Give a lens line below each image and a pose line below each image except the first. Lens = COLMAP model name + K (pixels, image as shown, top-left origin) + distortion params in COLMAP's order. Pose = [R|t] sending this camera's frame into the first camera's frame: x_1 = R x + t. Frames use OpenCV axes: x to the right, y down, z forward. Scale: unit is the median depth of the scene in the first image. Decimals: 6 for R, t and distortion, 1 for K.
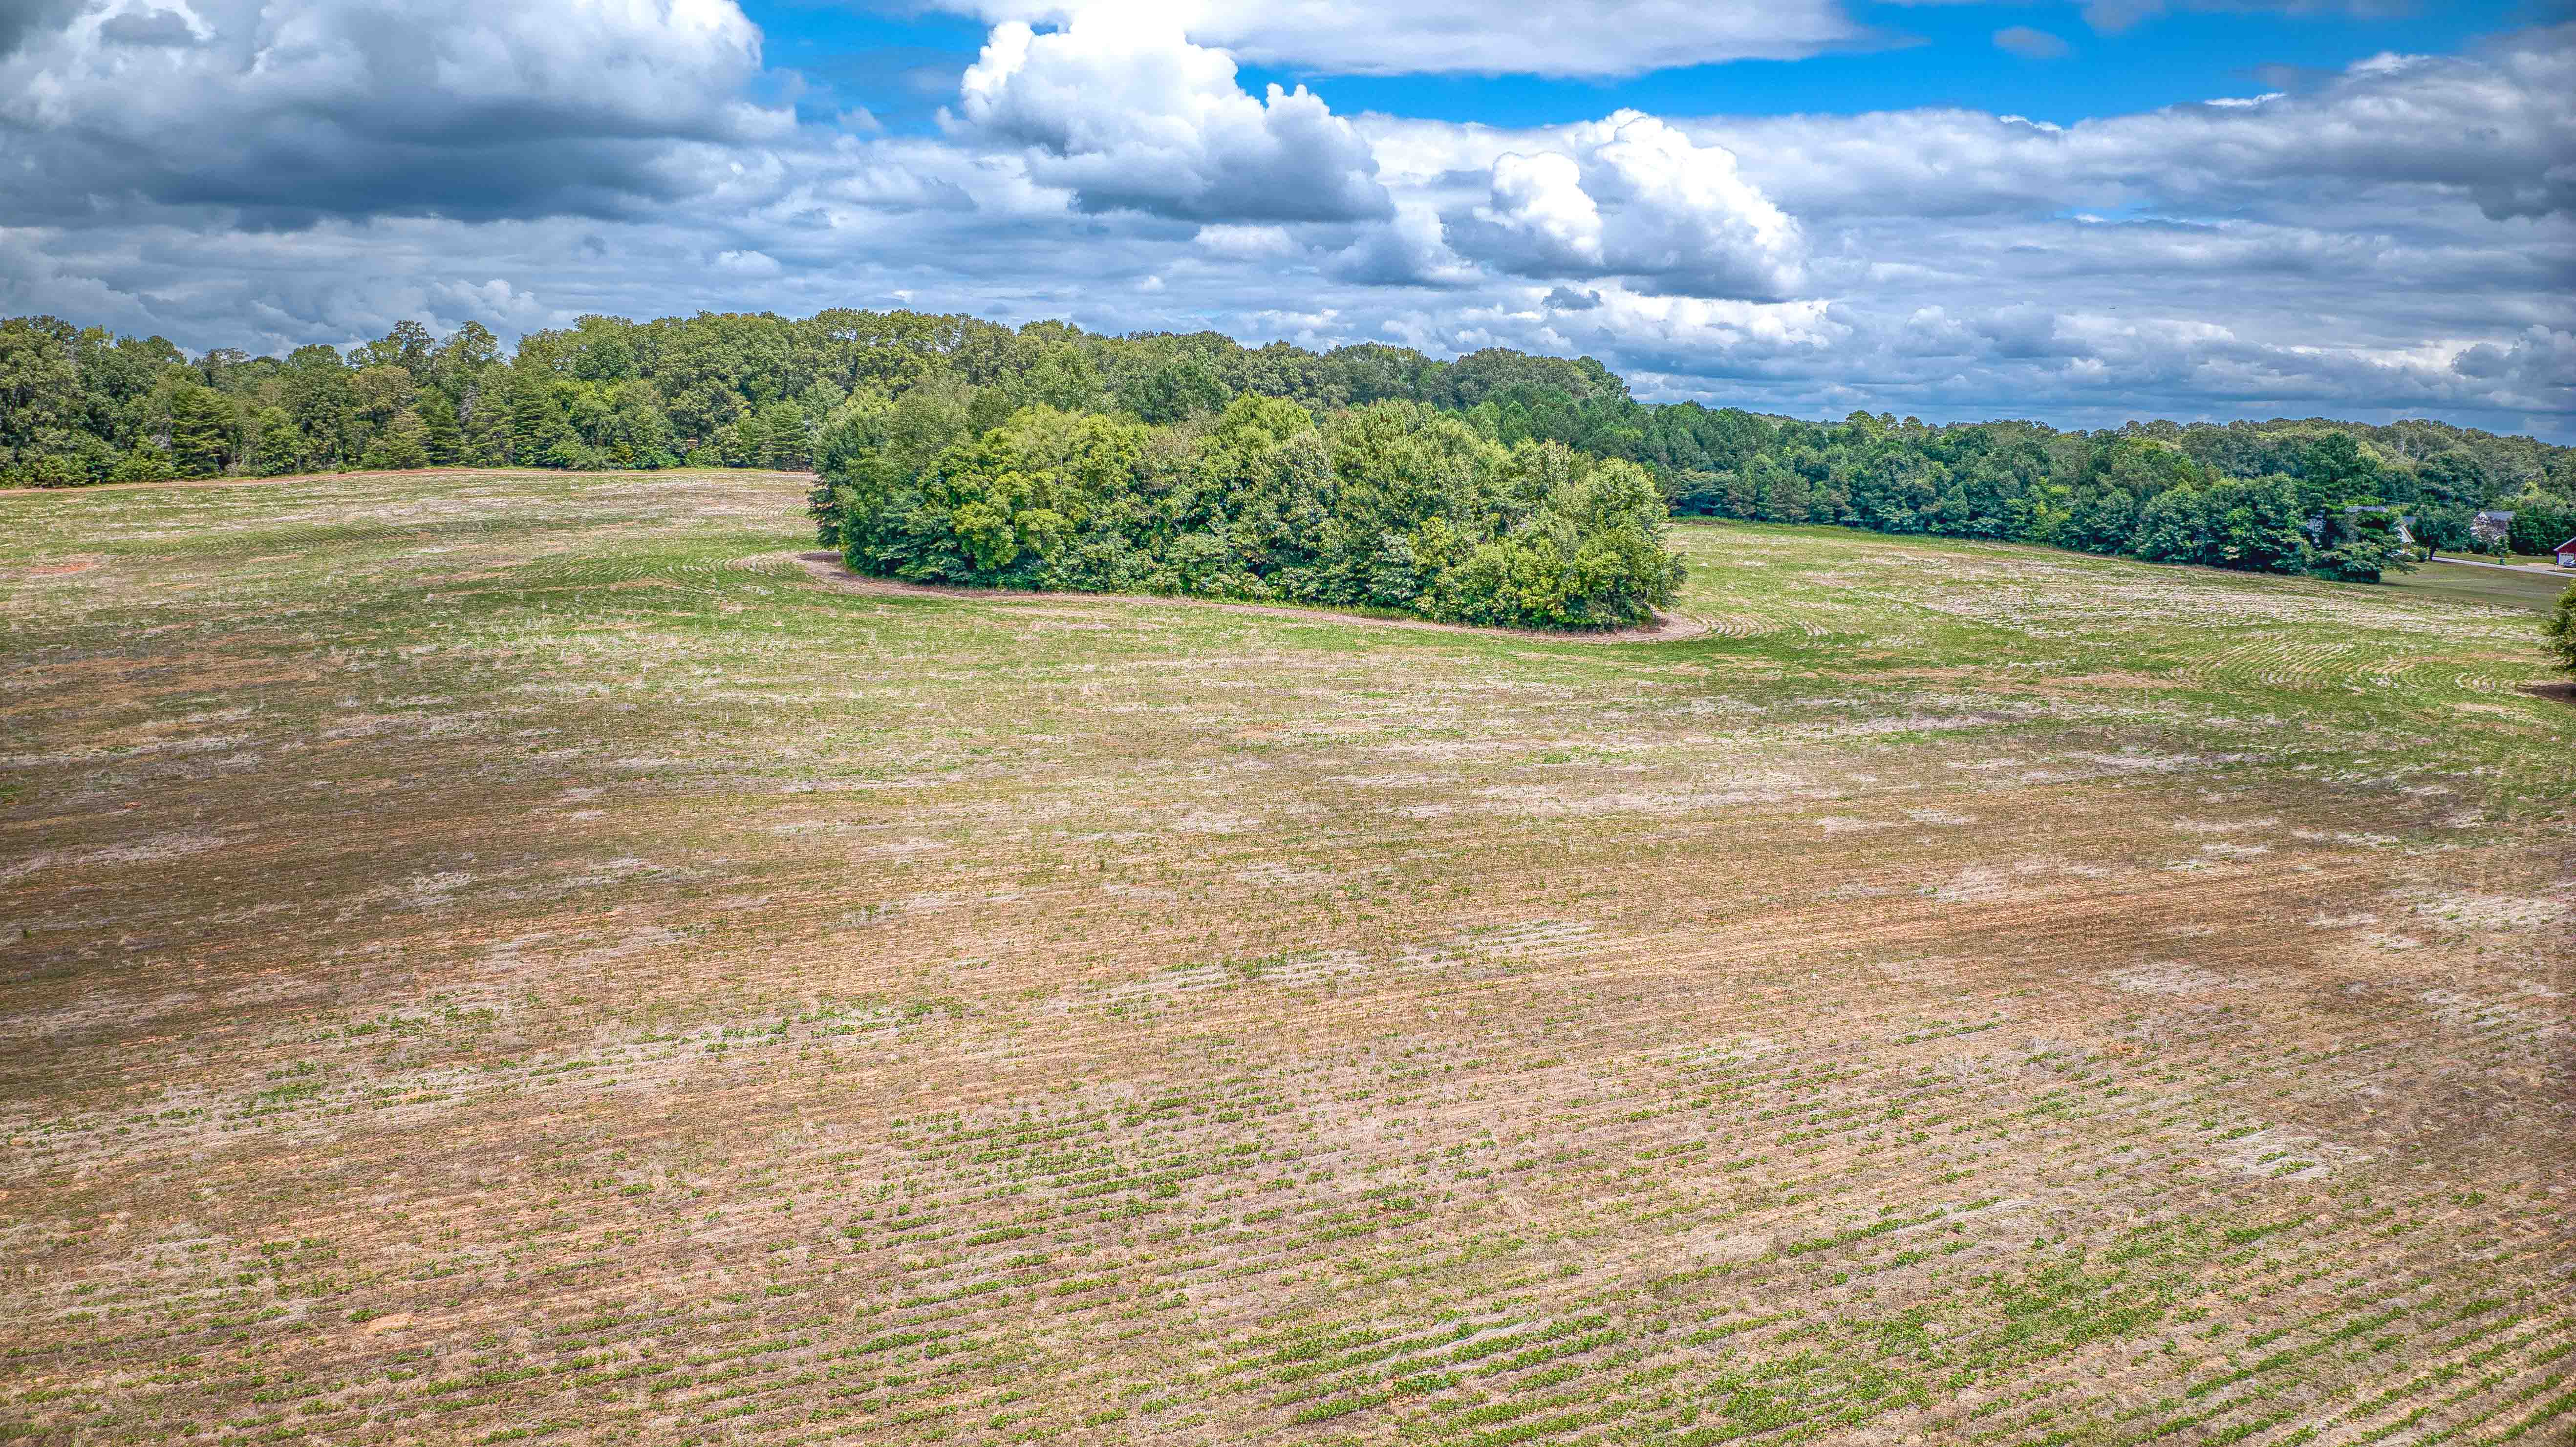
lens RADIAL K [[1809.9, 0, 1285.1], [0, 1809.9, 751.2], [0, 0, 1]] dist [-0.099847, -0.016570]
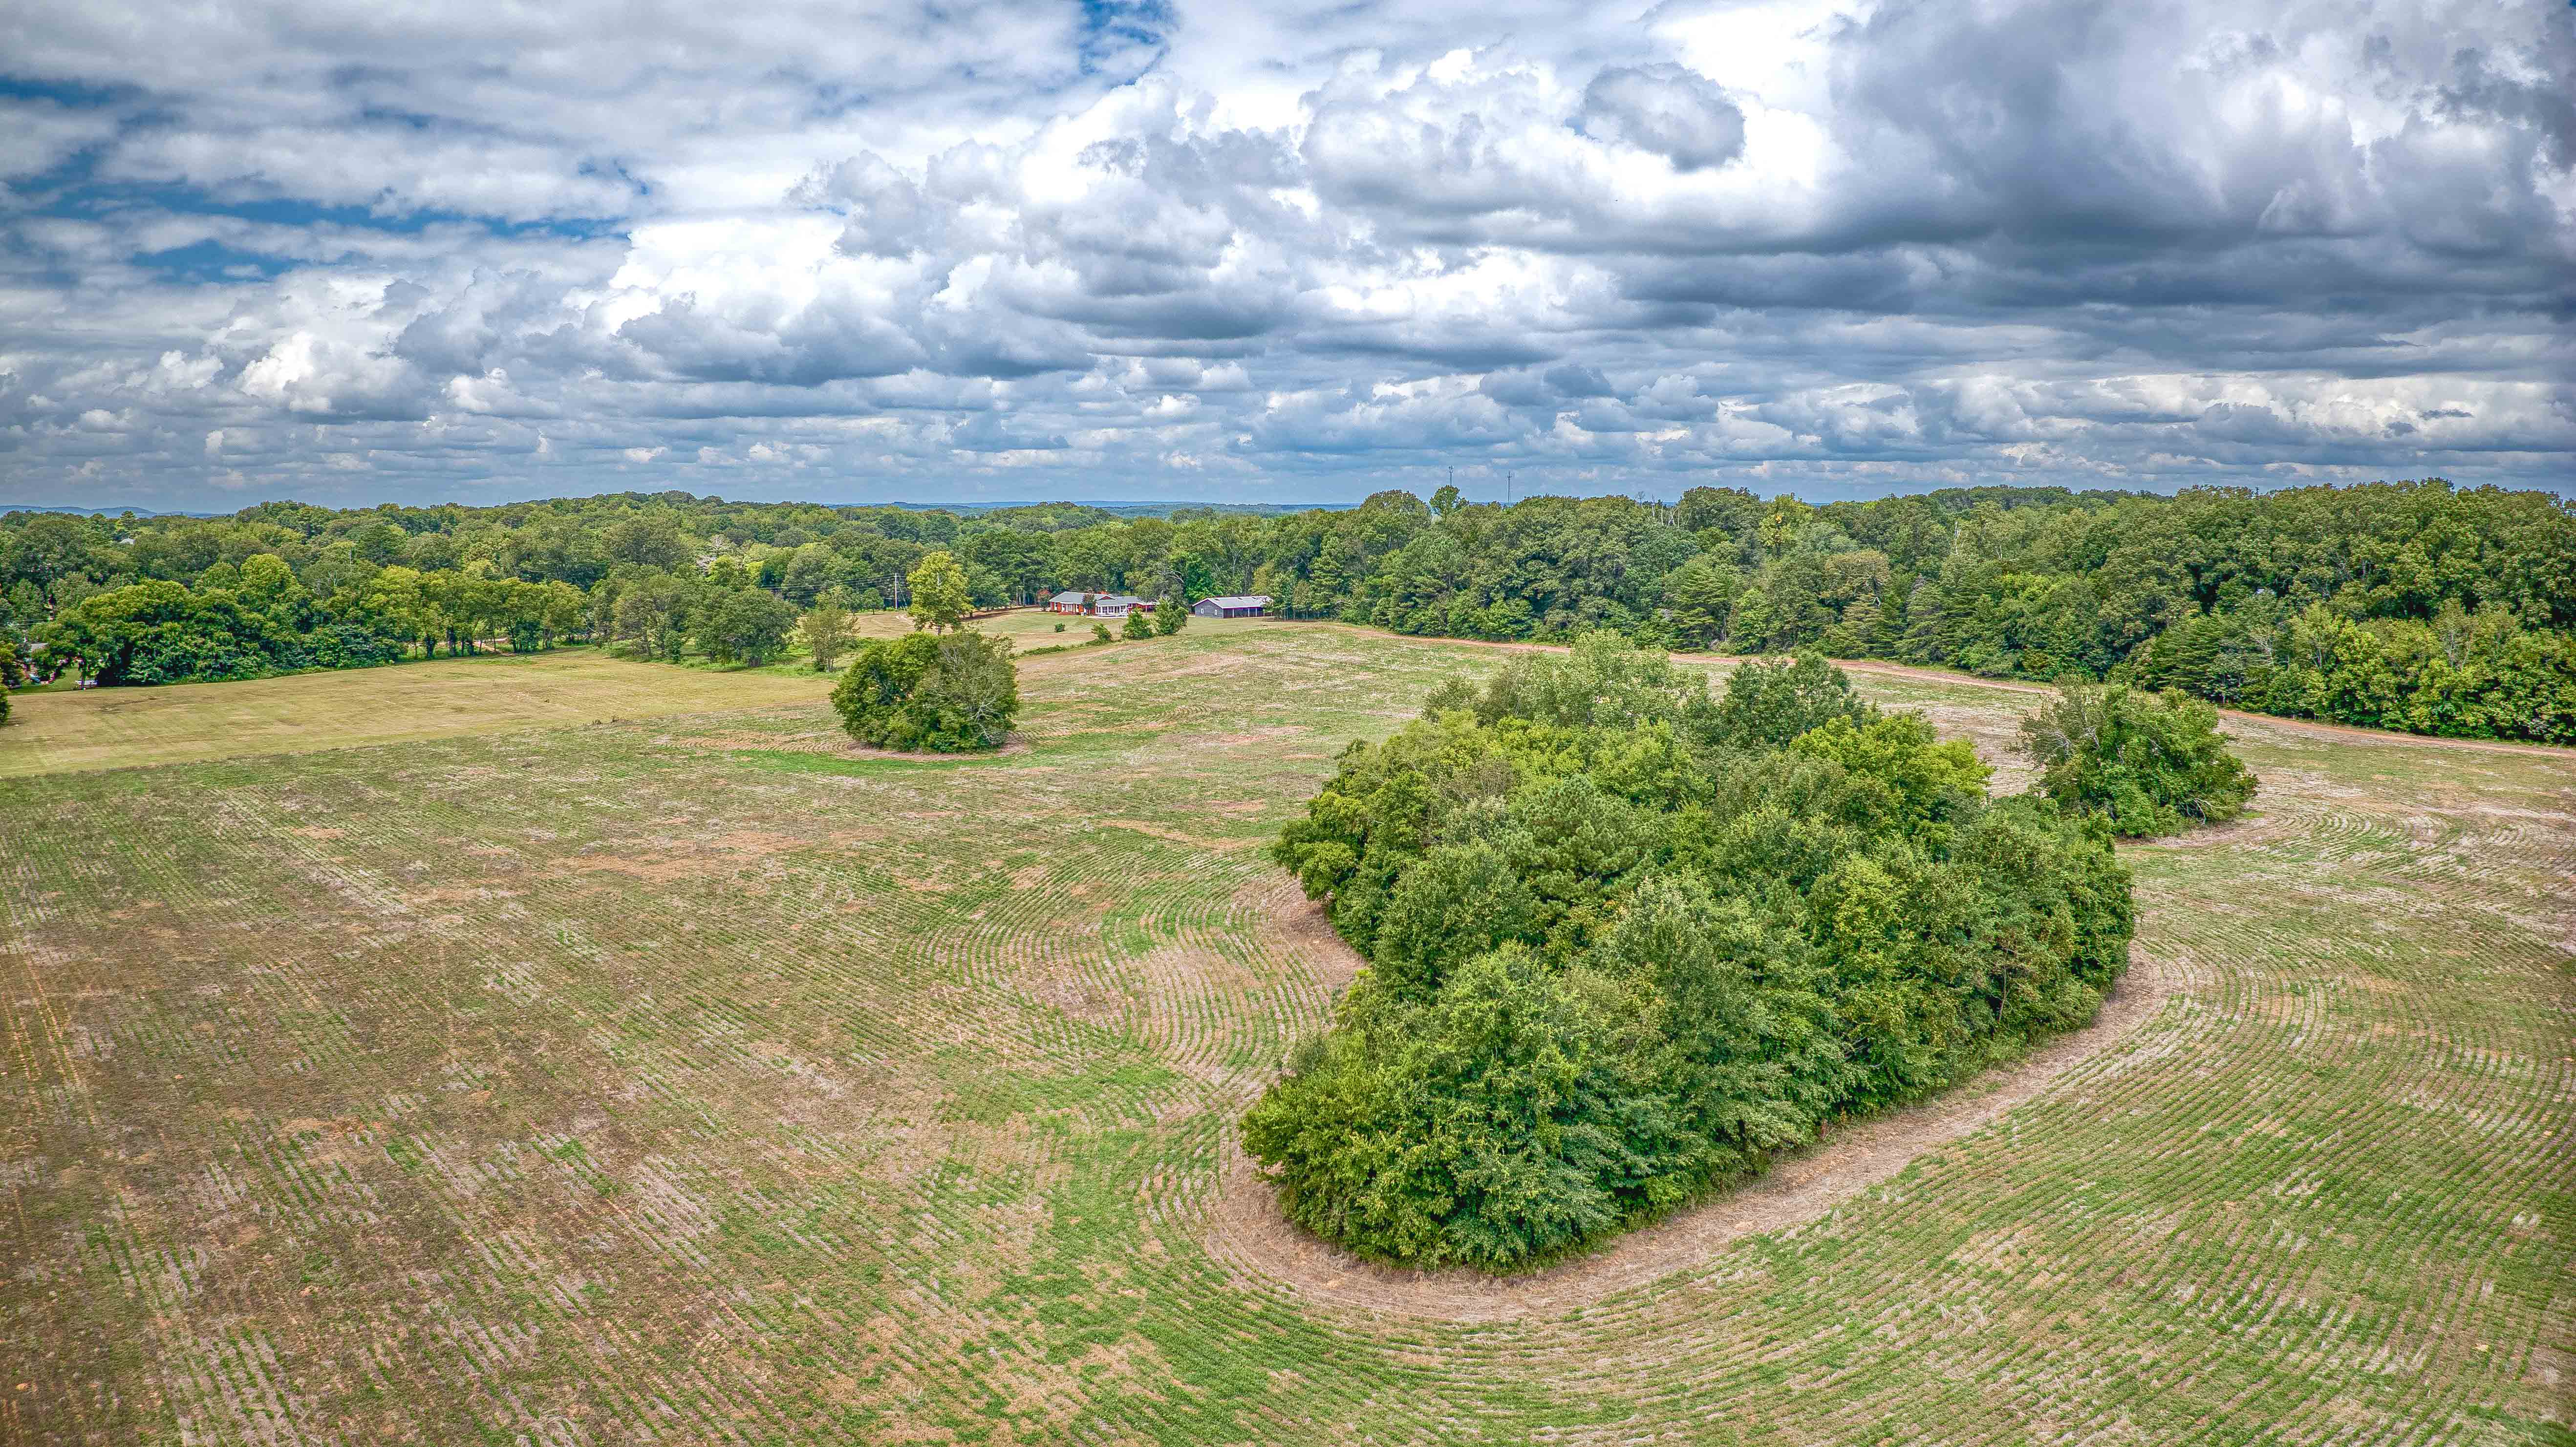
lens RADIAL K [[1809.9, 0, 1303.7], [0, 1809.9, 697.0], [0, 0, 1]] dist [-0.099847, -0.016570]
pose [[0.262849, 0.096489, -0.960000, 0.648263], [-0.168605, 0.984270, 0.052765, -0.243673], [0.949991, 0.147992, 0.274983, 0.762268]]
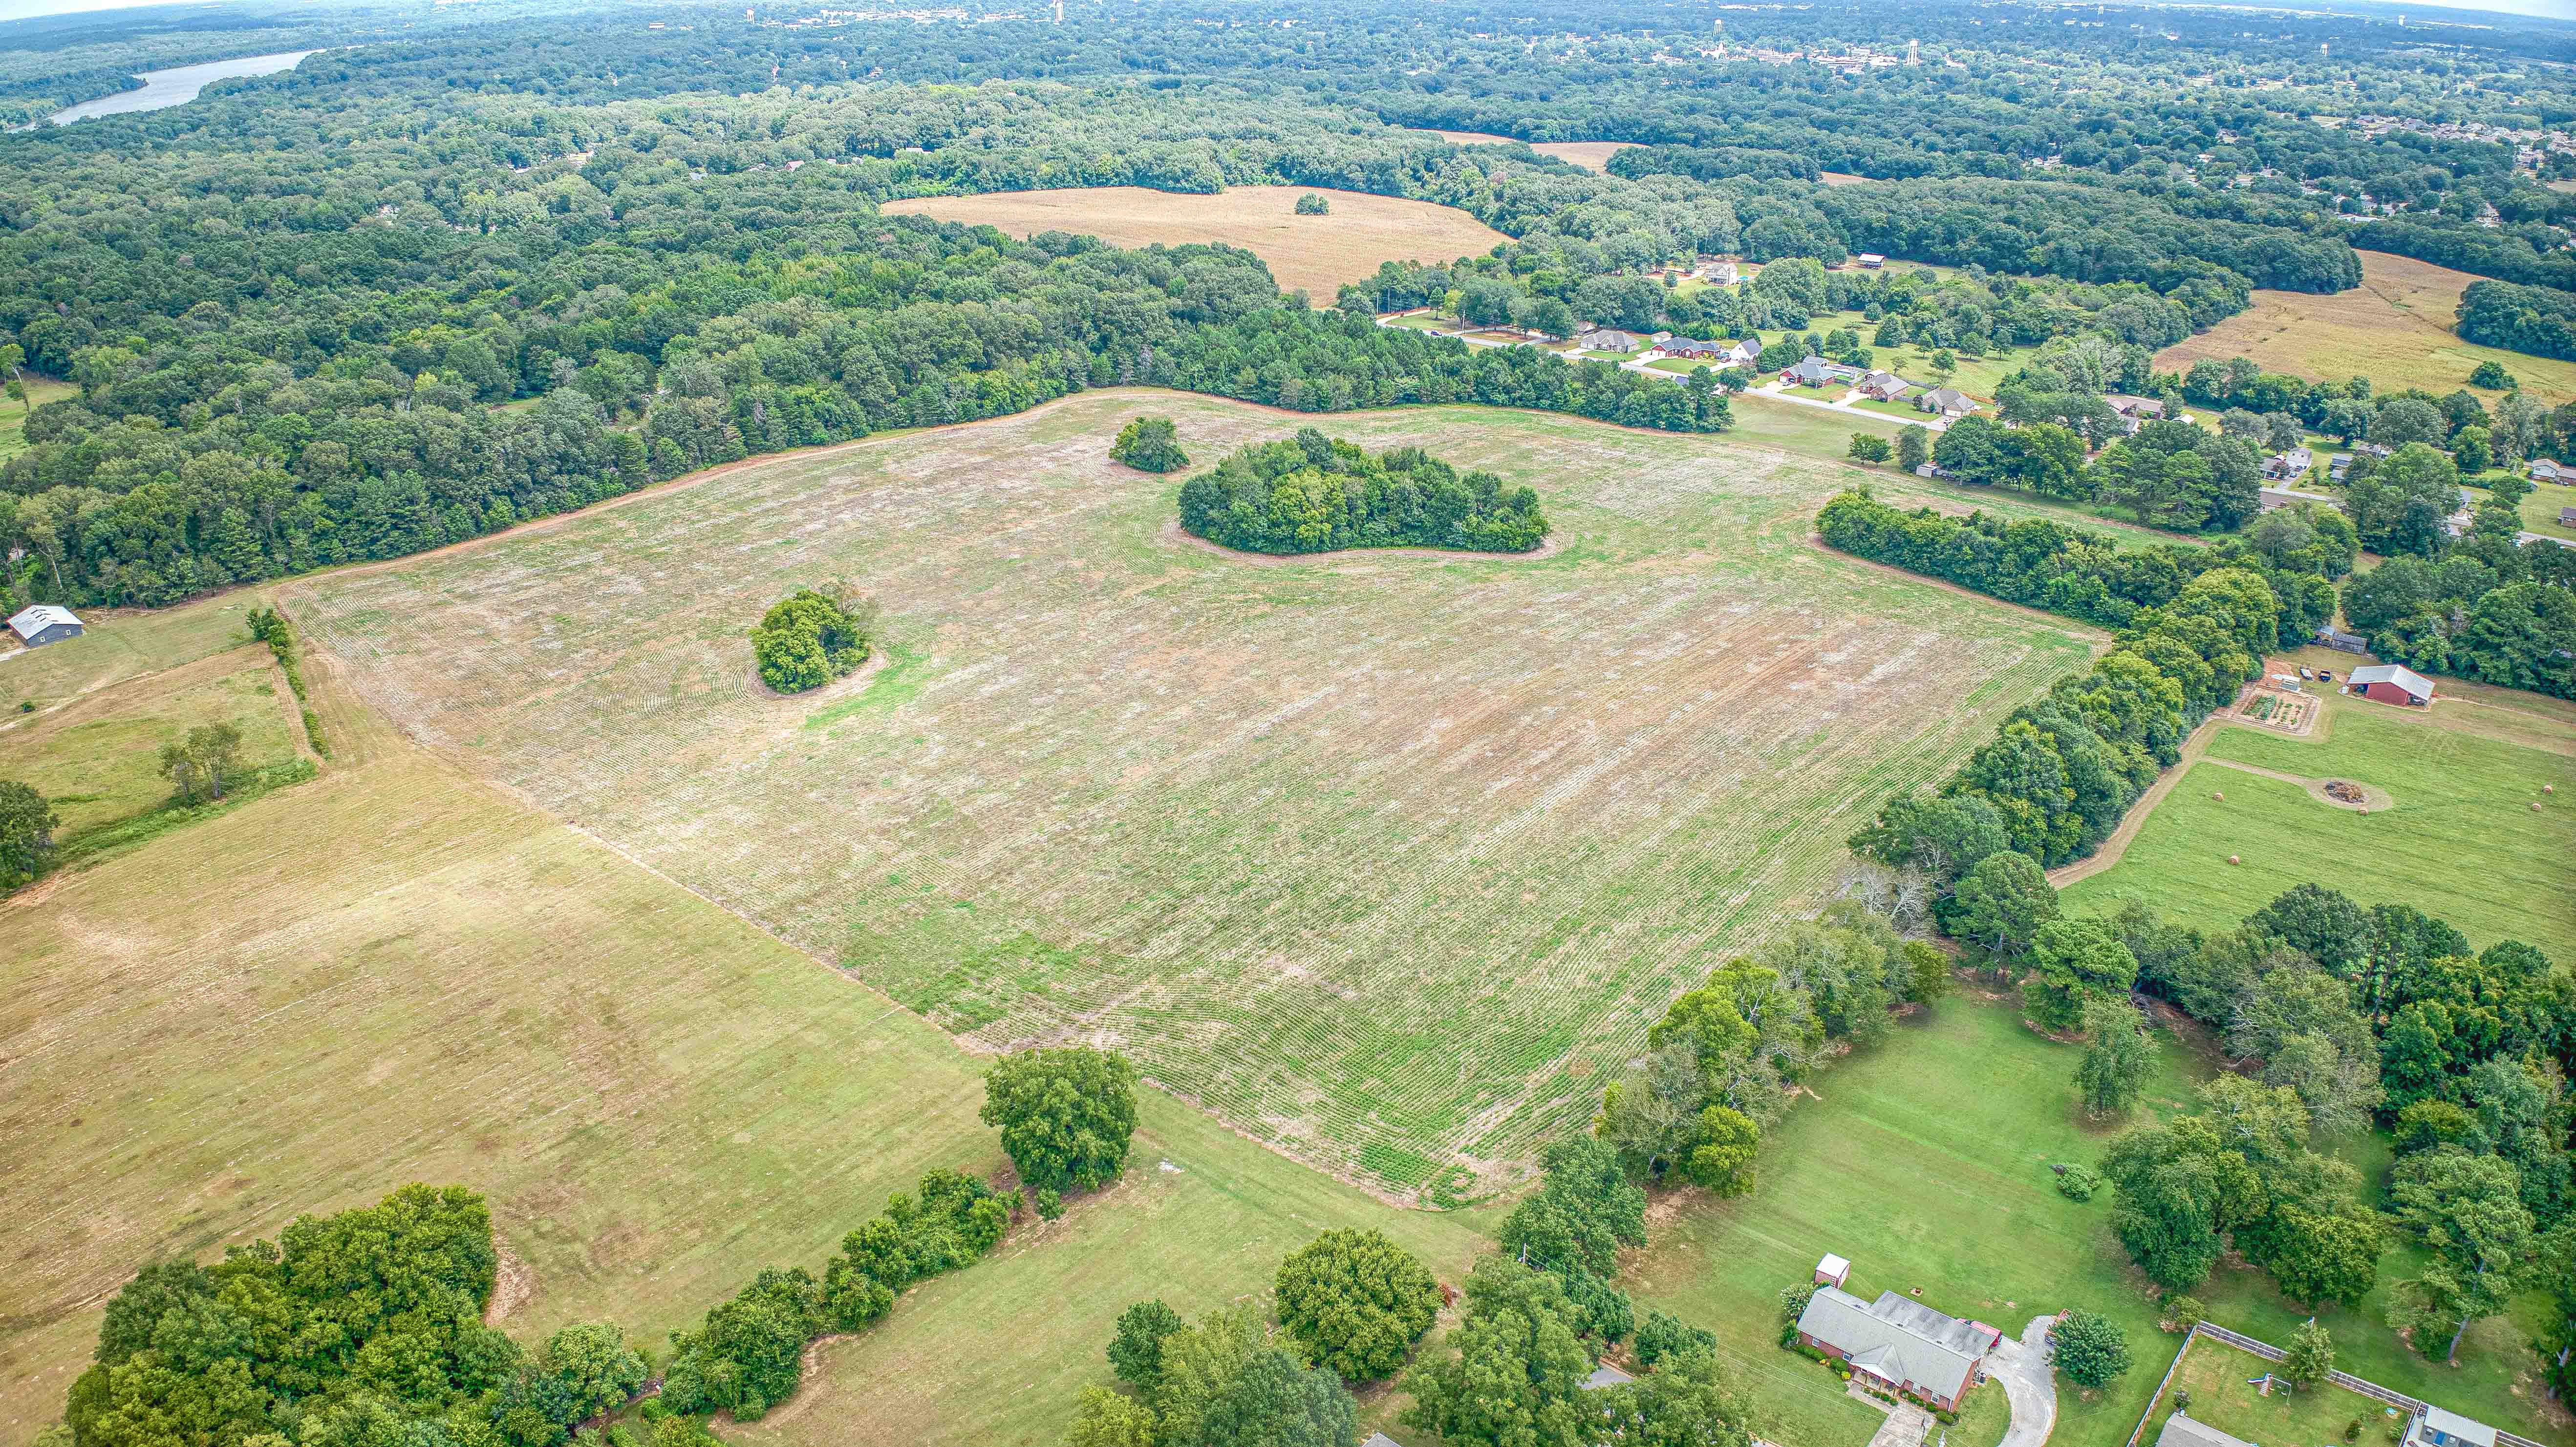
lens RADIAL K [[1809.9, 0, 1299.8], [0, 1809.9, 714.5], [0, 0, 1]] dist [-0.099847, -0.016570]
pose [[0.901429, -0.177384, 0.394918, -1.261289], [0.083312, 0.966232, 0.243833, -0.513071], [-0.424834, -0.186897, 0.885768, -1.361661]]
